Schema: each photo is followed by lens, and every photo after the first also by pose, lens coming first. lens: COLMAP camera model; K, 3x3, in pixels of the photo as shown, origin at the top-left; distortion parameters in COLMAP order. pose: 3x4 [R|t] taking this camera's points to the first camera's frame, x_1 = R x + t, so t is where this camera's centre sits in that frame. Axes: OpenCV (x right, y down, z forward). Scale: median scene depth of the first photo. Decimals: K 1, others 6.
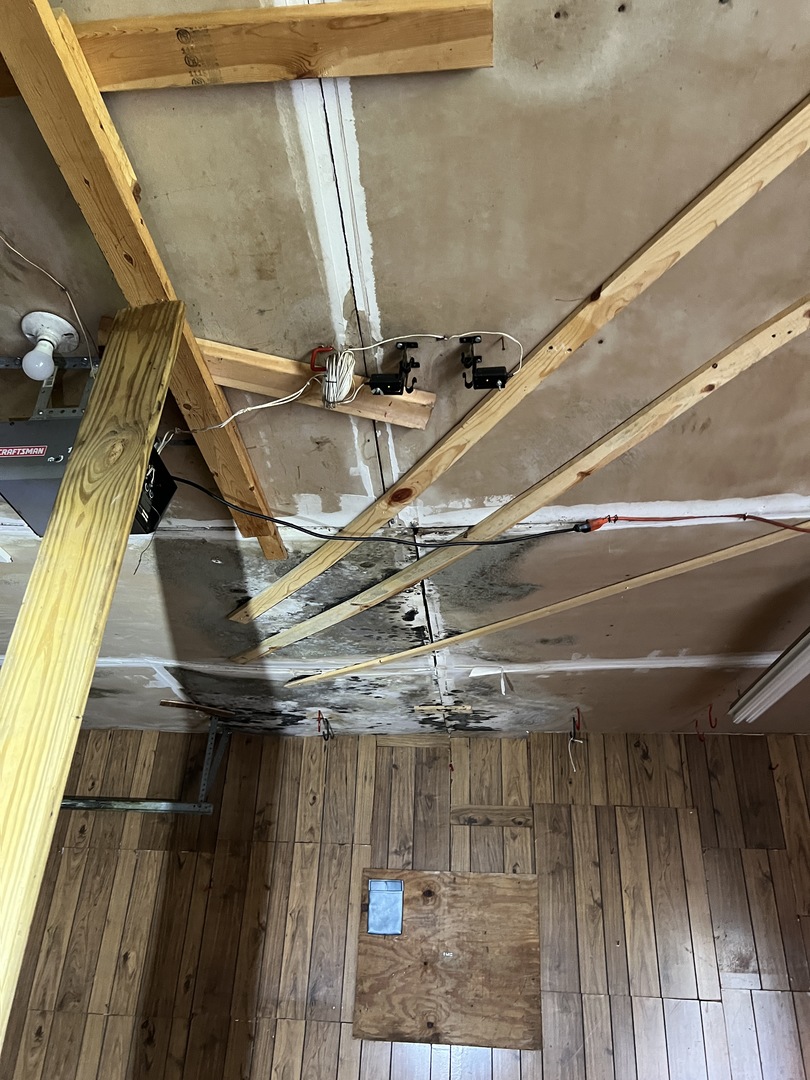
lens RADIAL K [[814.4, 0, 406.9], [0, 814.4, 539.9], [0, 0, 1]] dist [0.049100, -0.059790]
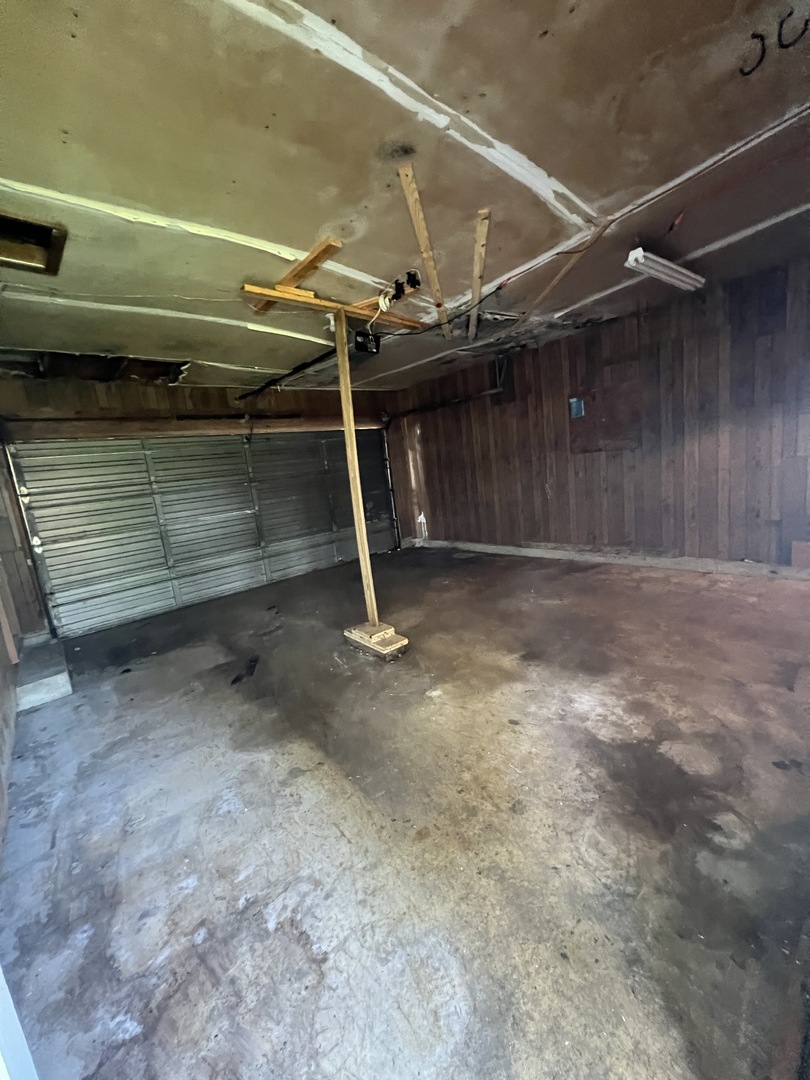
lens RADIAL K [[431.4, 0, 406.2], [0, 431.4, 536.6], [0, 0, 1]] dist [-0.001785, 0.000296]
pose [[0.699748, 0.005270, -0.714371, 0.837994], [0.458189, 0.763900, 0.454444, -0.143446], [0.548103, -0.645313, 0.532123, -0.392030]]
